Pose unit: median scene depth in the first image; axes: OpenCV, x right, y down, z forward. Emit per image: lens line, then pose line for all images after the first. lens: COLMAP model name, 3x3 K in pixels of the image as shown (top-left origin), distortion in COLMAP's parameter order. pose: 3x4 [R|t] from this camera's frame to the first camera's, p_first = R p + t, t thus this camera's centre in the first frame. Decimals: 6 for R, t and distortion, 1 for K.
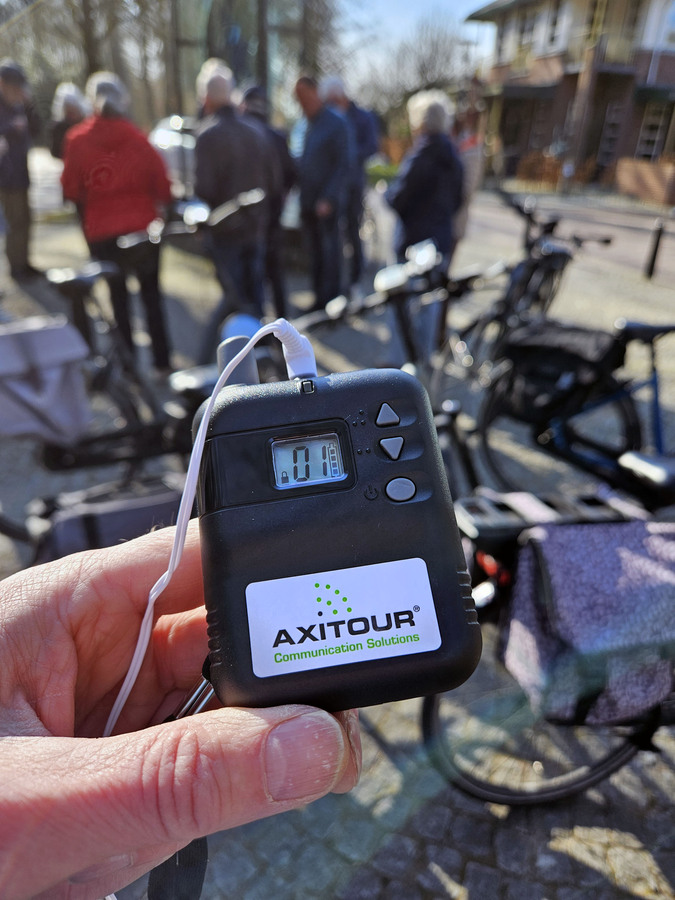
lens RADIAL K [[602.9, 0, 343.9], [0, 602.9, 445.8], [0, 0, 1]] dist [0.017187, -0.006531]
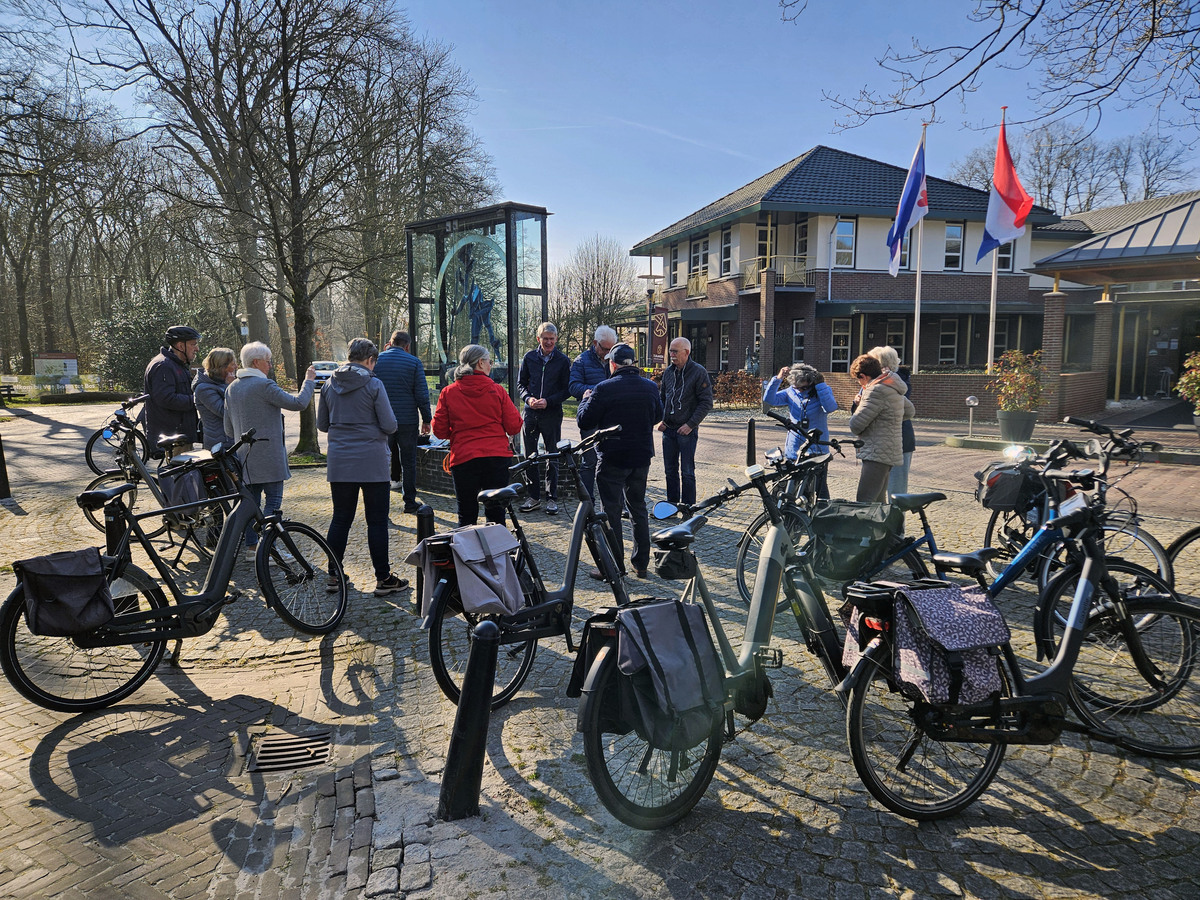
lens RADIAL K [[803.8, 0, 596.6], [0, 803.8, 450.3], [0, 0, 1]] dist [0.017187, -0.006531]
pose [[0.988162, -0.074451, 0.134137, -0.385016], [0.116910, 0.931597, -0.344179, 0.220719], [-0.099338, 0.355786, 0.929273, -0.557855]]
